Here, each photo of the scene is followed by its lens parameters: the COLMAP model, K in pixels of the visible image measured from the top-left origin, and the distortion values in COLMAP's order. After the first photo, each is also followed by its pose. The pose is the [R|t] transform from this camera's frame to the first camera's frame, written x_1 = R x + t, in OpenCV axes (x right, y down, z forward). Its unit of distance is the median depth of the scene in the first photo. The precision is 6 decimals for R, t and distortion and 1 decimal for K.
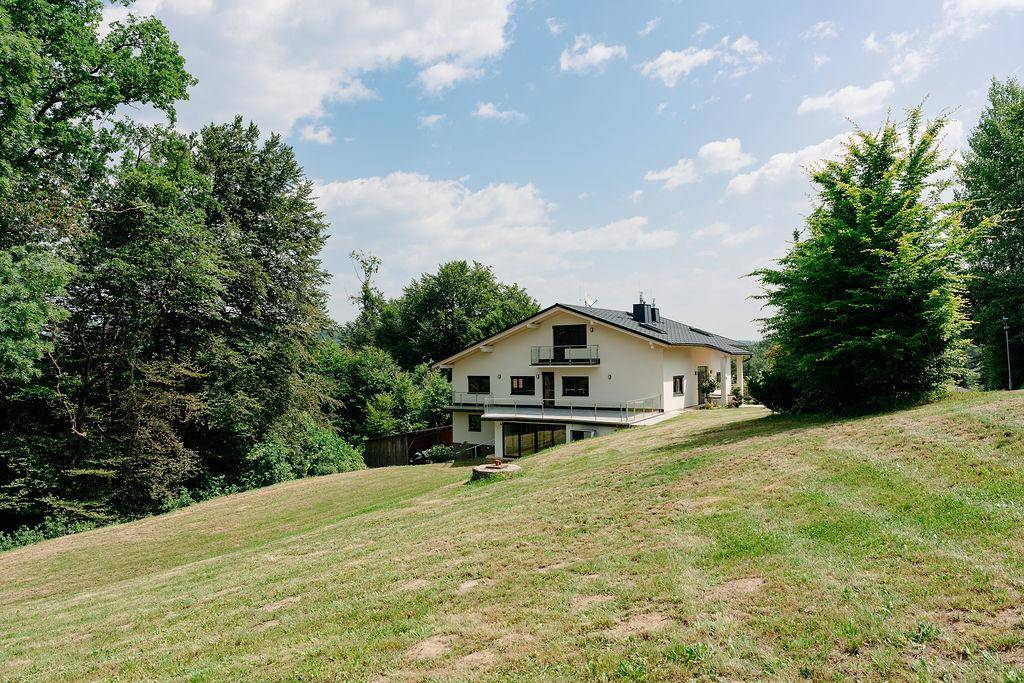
lens RADIAL K [[685.0, 0, 512.9], [0, 685.0, 357.1], [0, 0, 1]] dist [0.000141, -0.012955]
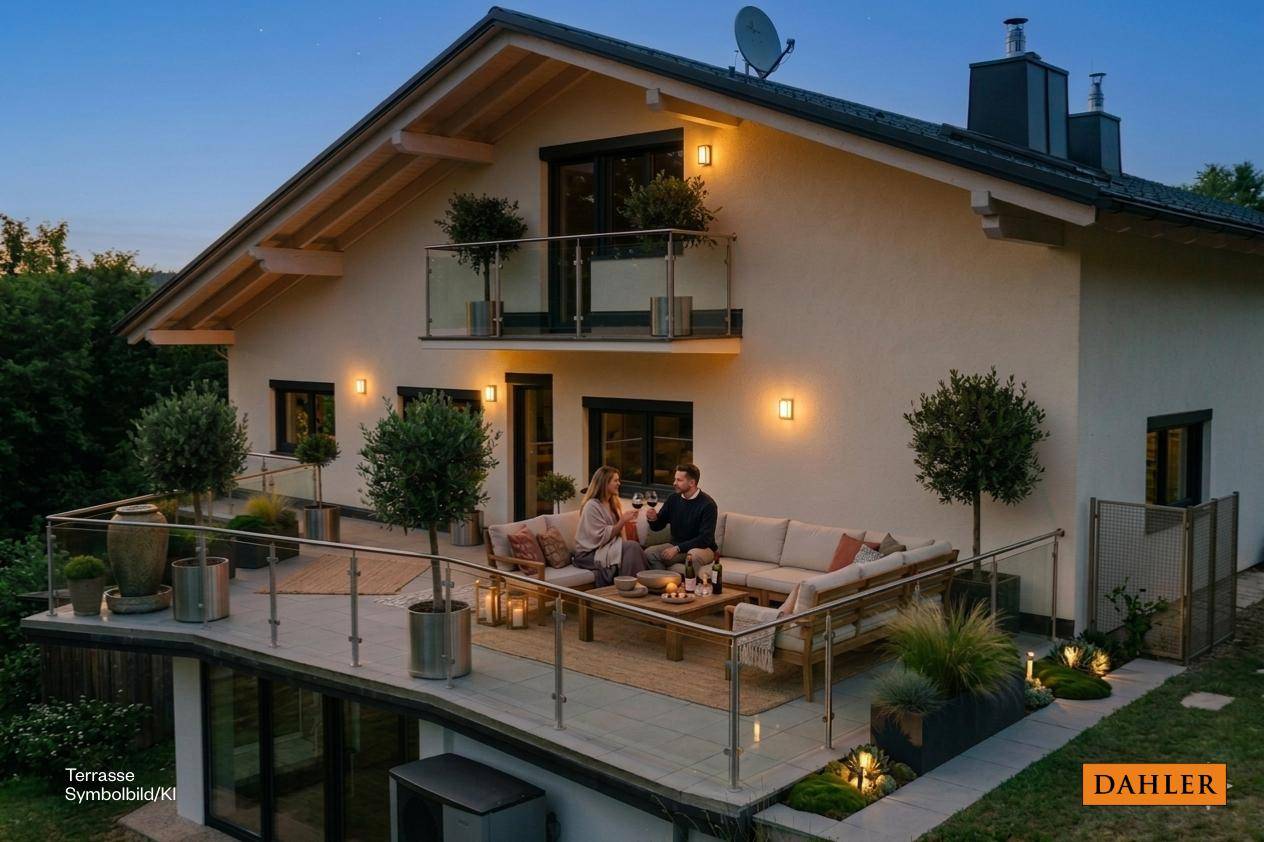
lens RADIAL K [[1195.6, 0, 677.1], [0, 1195.6, 423.8], [0, 0, 1]] dist [-0.002644, -0.001222]
pose [[0.992357, 0.034985, -0.118335, 0.142640], [-0.026868, 0.997220, 0.069500, 0.010870], [0.120438, -0.065789, 0.990539, 0.645547]]
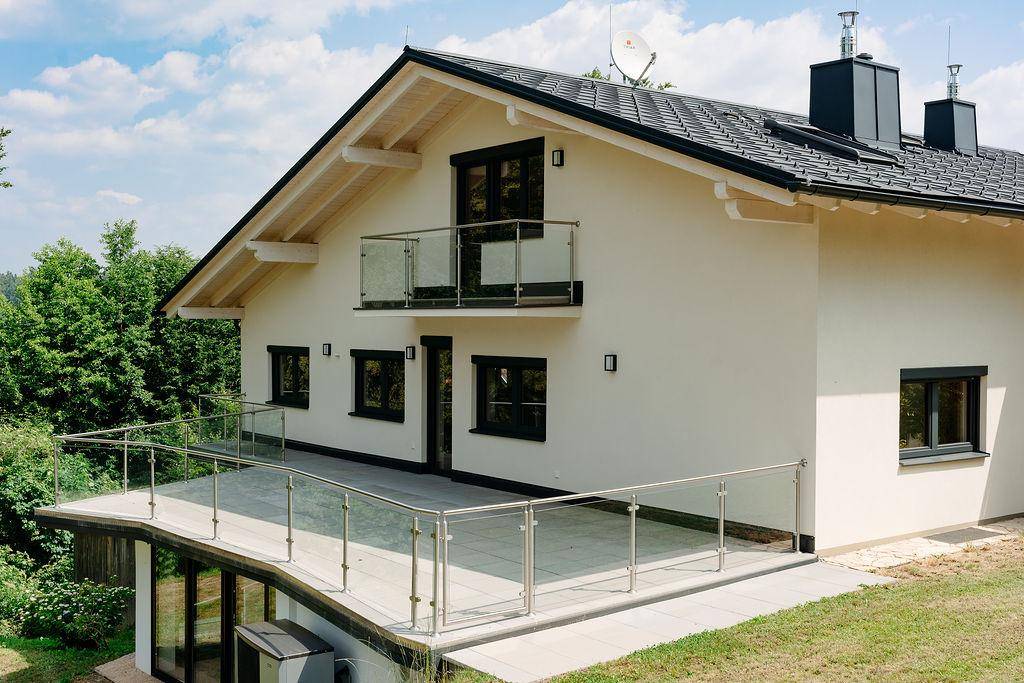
lens RADIAL K [[1141.8, 0, 510.8], [0, 1141.8, 315.5], [0, 0, 1]] dist [-0.000660, -0.011740]
pose [[0.940927, 0.013048, -0.338358, 0.224320], [-0.012146, 0.999915, 0.004783, 0.011667], [0.338392, -0.000391, 0.941005, 0.607674]]
